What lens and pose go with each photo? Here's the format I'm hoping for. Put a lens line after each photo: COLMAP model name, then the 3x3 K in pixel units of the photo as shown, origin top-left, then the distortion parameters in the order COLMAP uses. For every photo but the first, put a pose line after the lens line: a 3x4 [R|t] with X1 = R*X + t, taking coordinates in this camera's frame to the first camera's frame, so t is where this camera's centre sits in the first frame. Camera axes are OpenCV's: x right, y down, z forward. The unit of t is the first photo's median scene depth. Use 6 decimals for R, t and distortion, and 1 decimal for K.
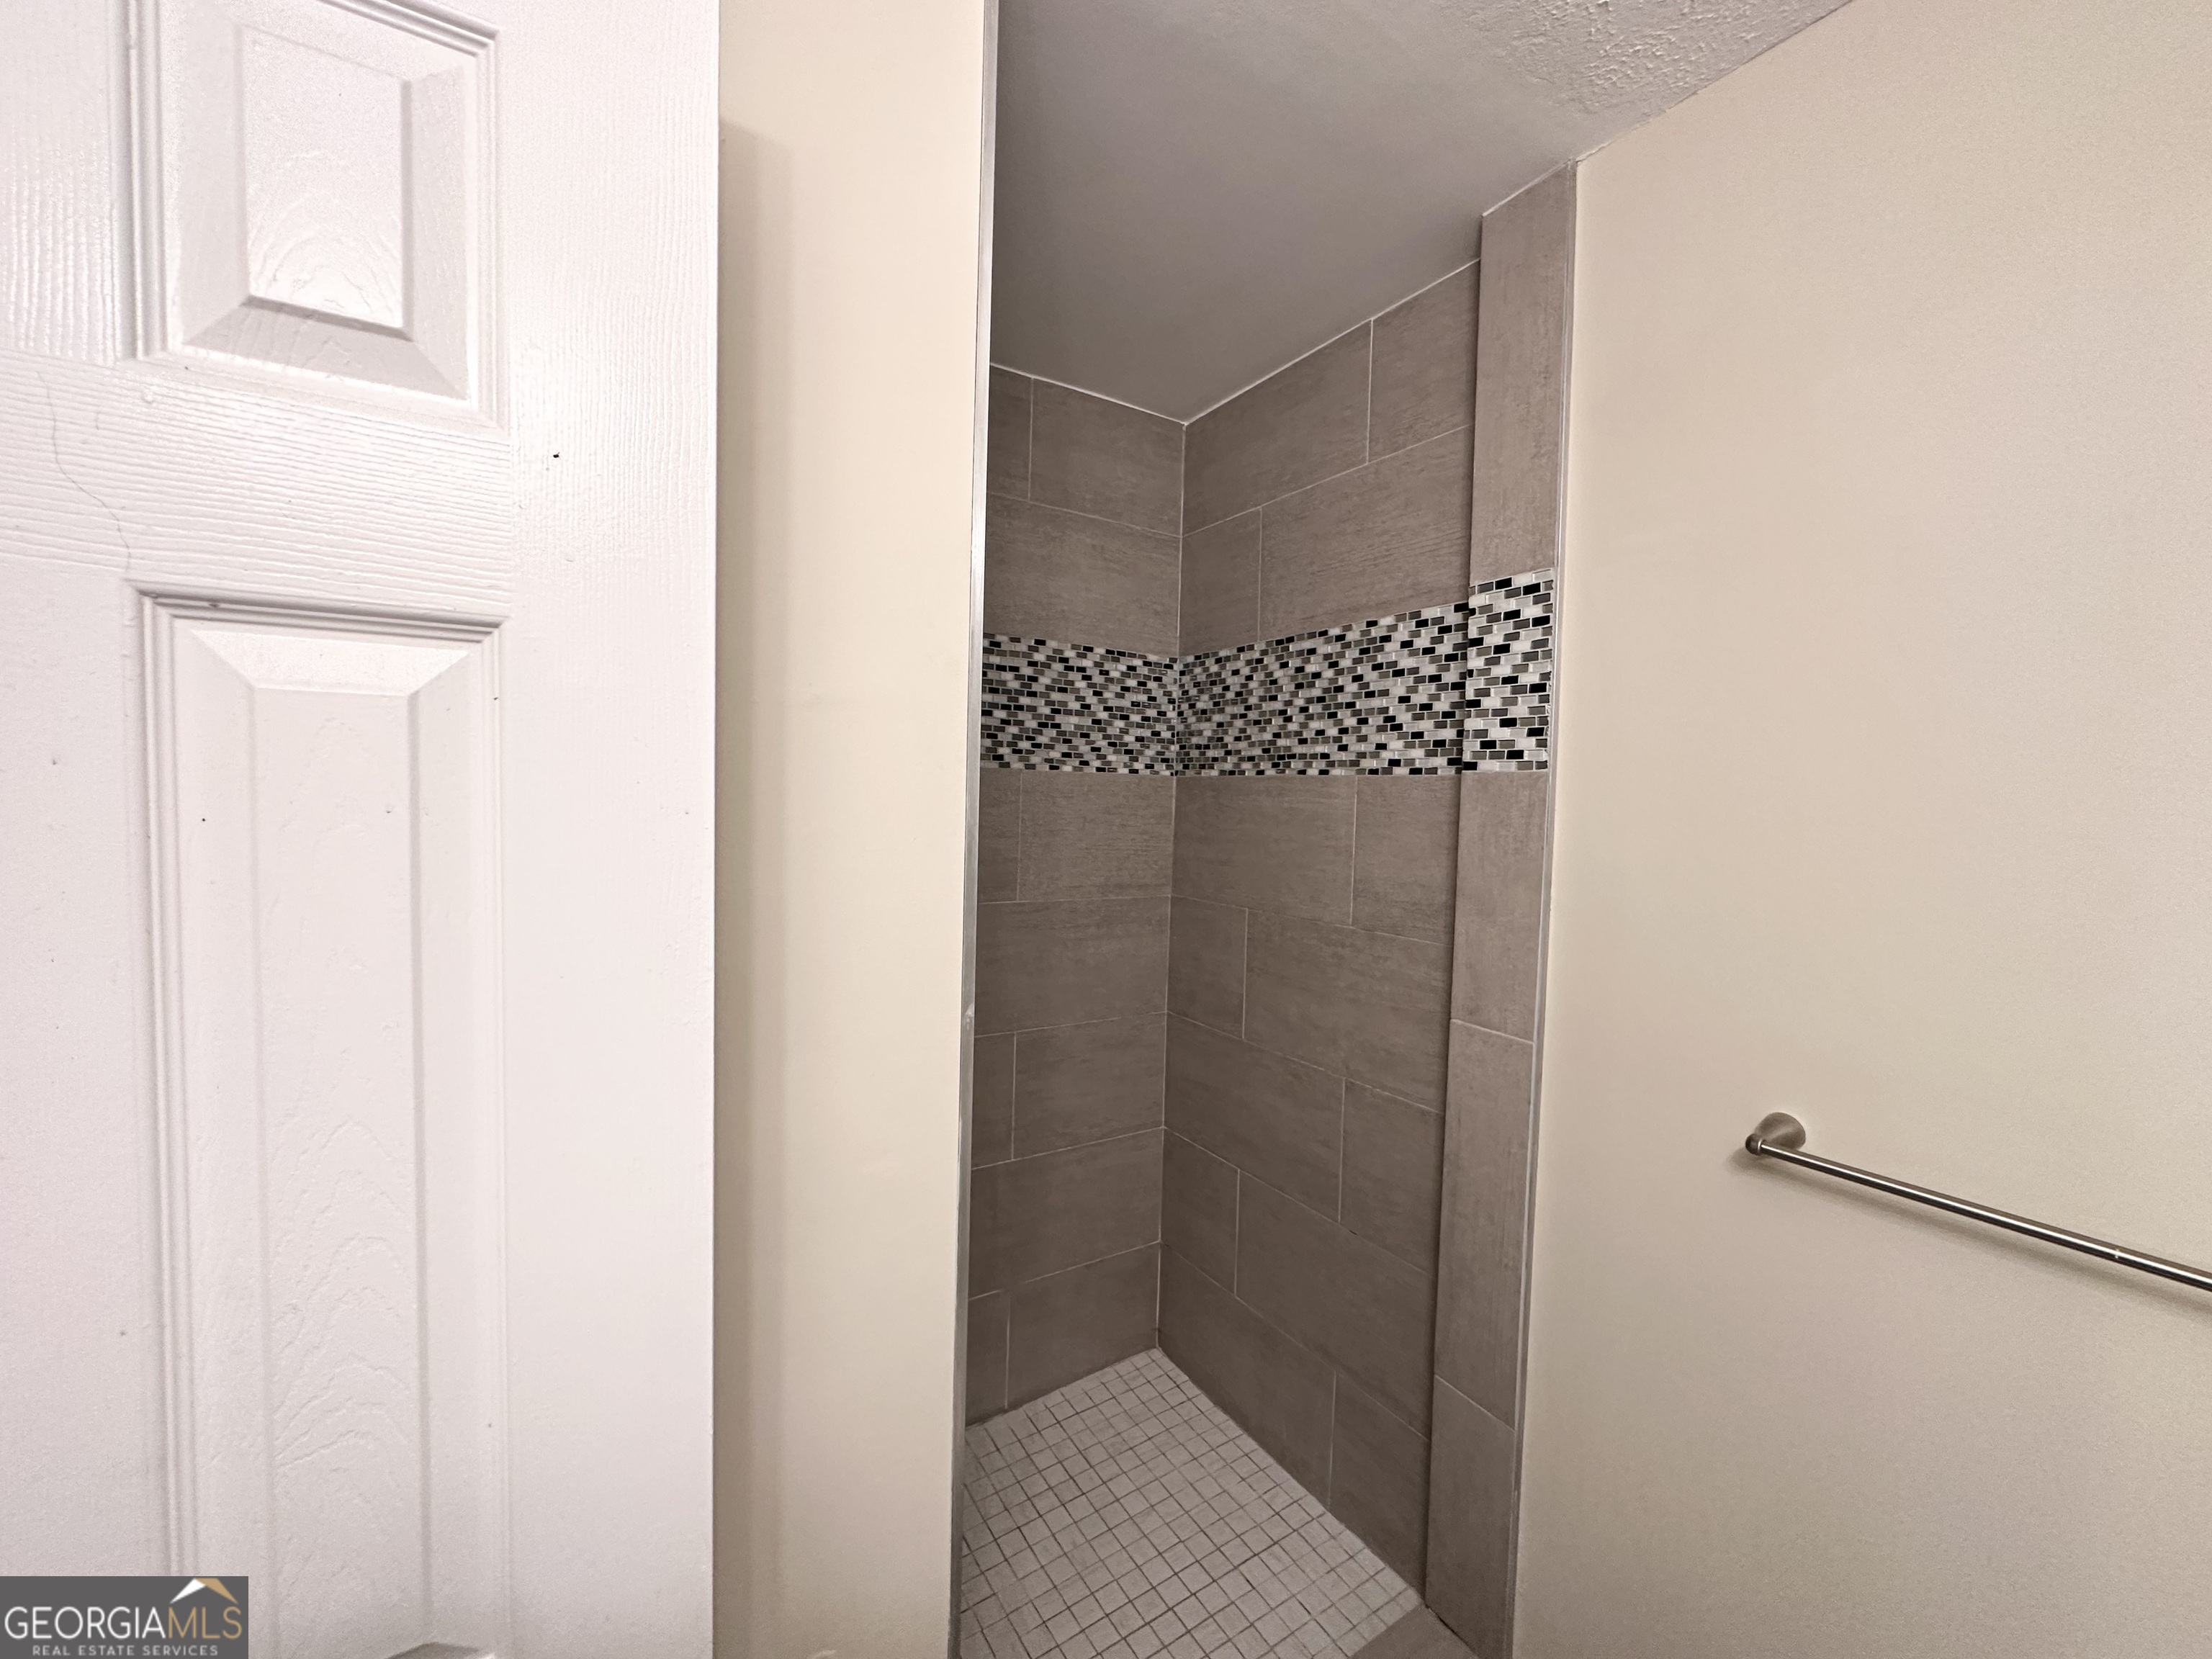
lens RADIAL K [[877.2, 0, 1100.7], [0, 877.2, 824.6], [0, 0, 1]] dist [-0.005215, 0.001436]
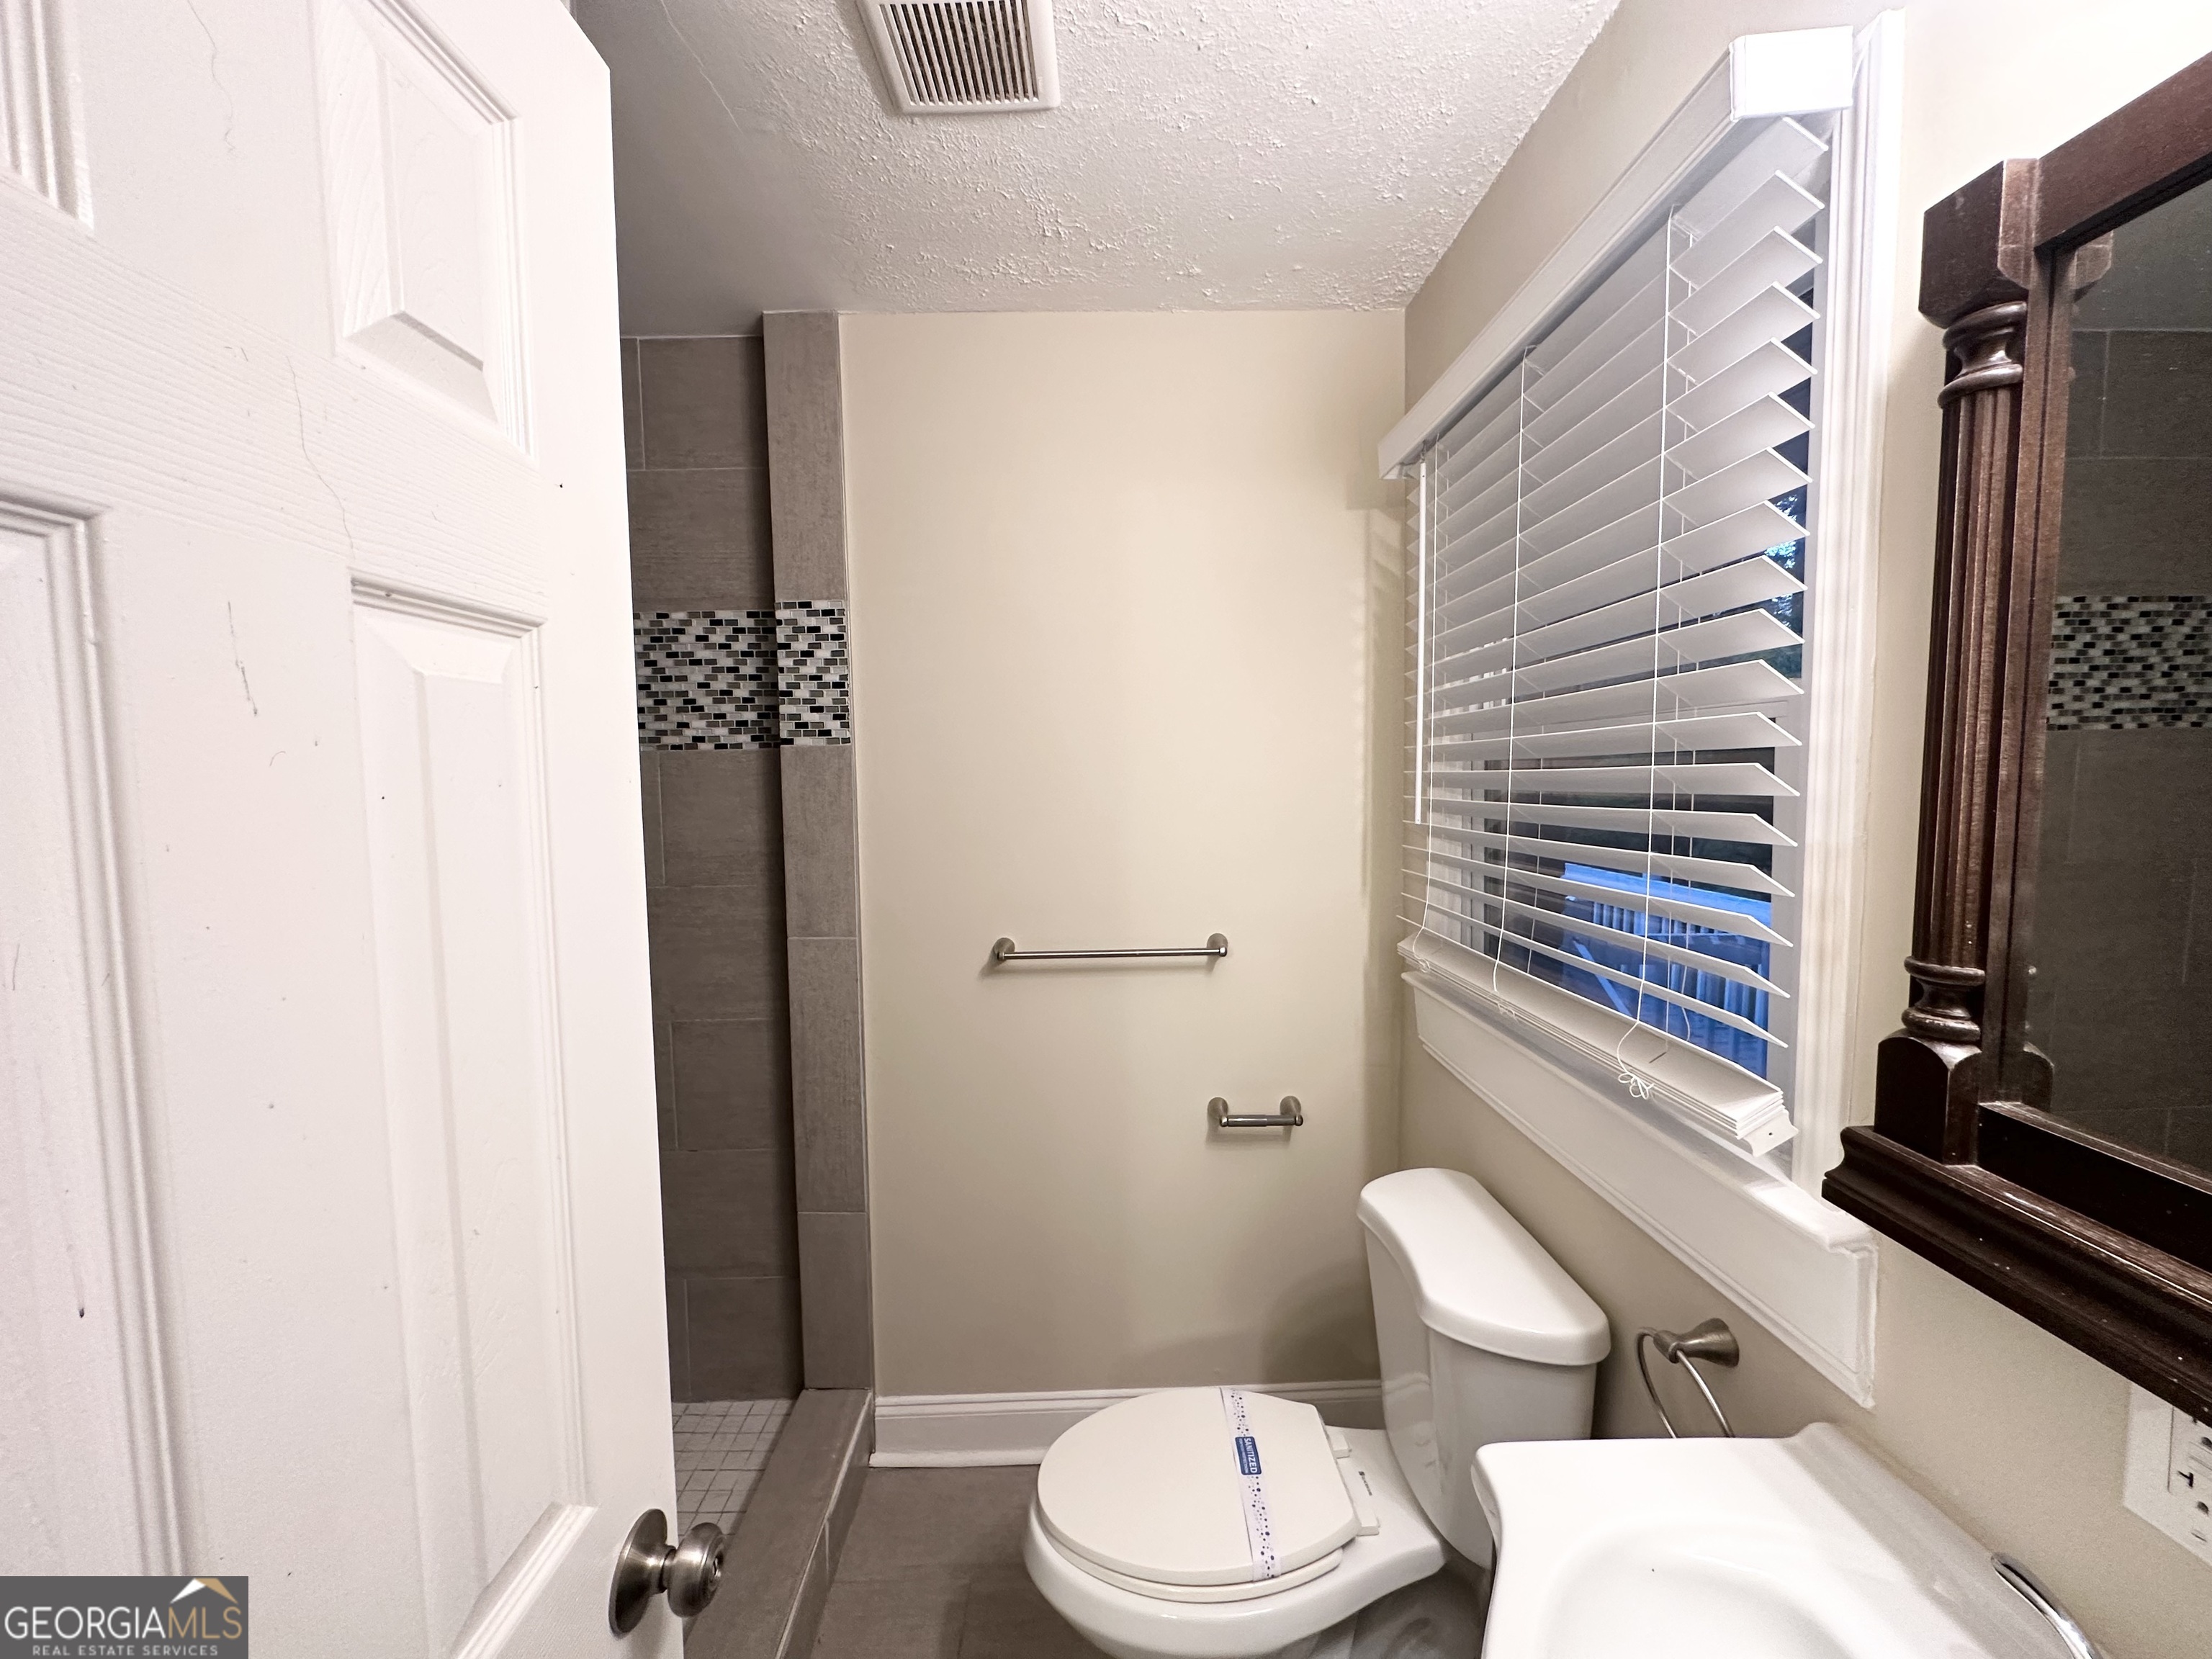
lens RADIAL K [[877.2, 0, 1115.1], [0, 877.2, 828.9], [0, 0, 1]] dist [-0.005215, 0.001436]
pose [[0.517751, -0.091002, 0.850678, -0.446190], [0.063815, 0.995665, 0.067672, 0.005312], [-0.853148, 0.019249, 0.521313, -0.092631]]
